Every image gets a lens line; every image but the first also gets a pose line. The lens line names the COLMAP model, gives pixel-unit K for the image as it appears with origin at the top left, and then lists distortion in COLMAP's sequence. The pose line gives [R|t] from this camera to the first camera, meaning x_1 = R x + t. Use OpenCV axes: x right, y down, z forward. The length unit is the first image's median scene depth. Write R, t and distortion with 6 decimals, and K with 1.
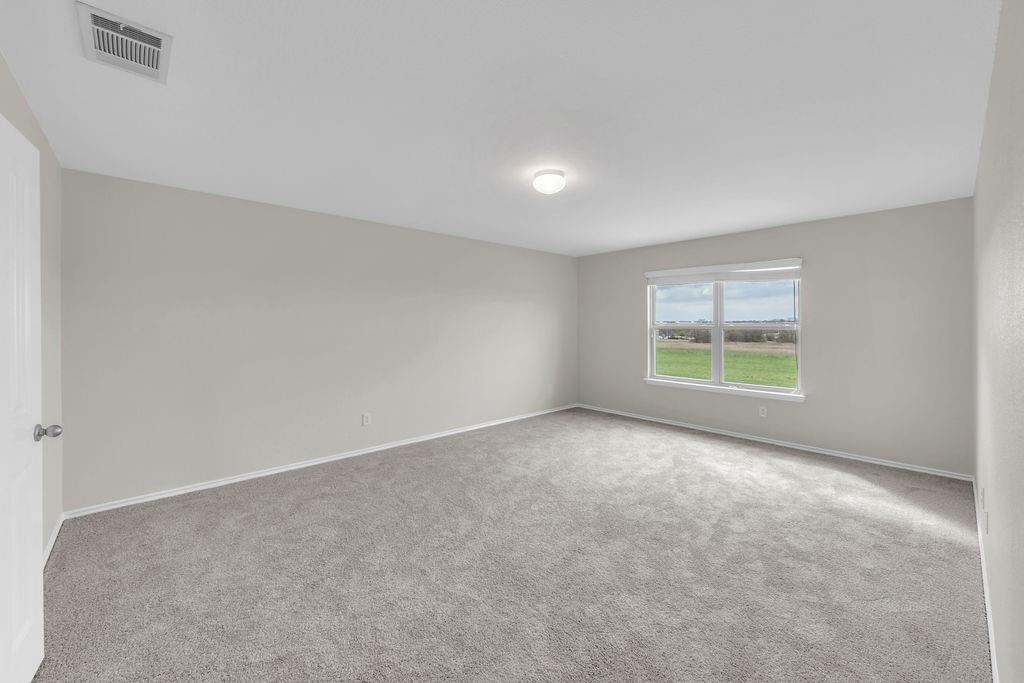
lens RADIAL K [[403.7, 0, 513.5], [0, 403.7, 338.2], [0, 0, 1]] dist [-0.000653, 0.000116]
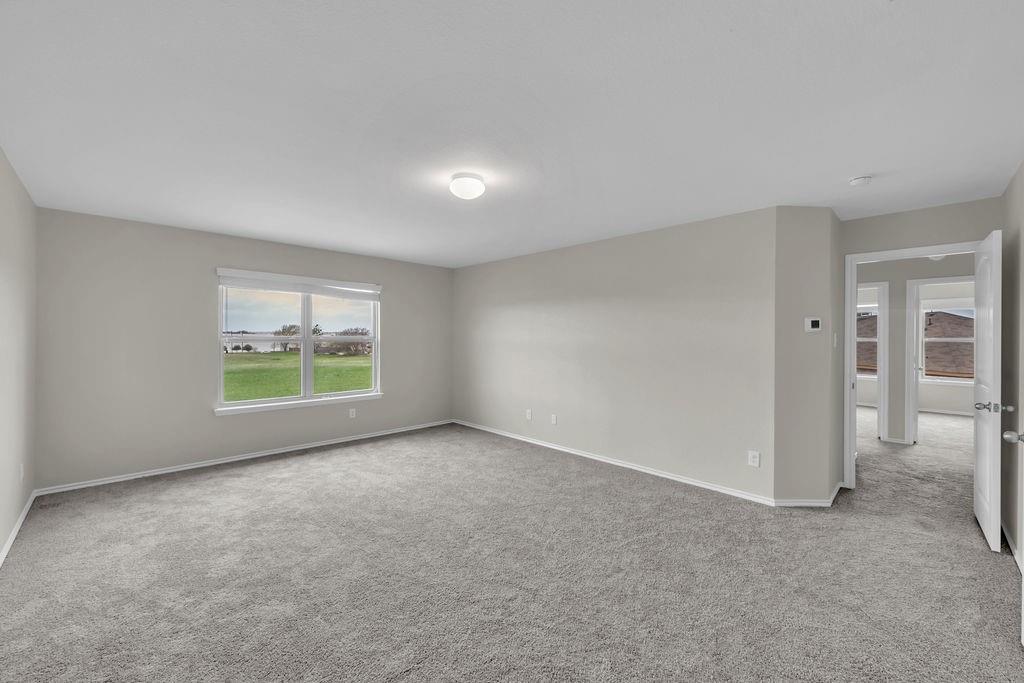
lens RADIAL K [[403.7, 0, 515.1], [0, 403.7, 341.9], [0, 0, 1]] dist [-0.000653, 0.000116]
pose [[-0.044985, -0.006932, 0.998964, -0.520189], [0.025013, 0.999655, 0.008063, -0.017706], [-0.998674, 0.025350, -0.044796, 0.565521]]
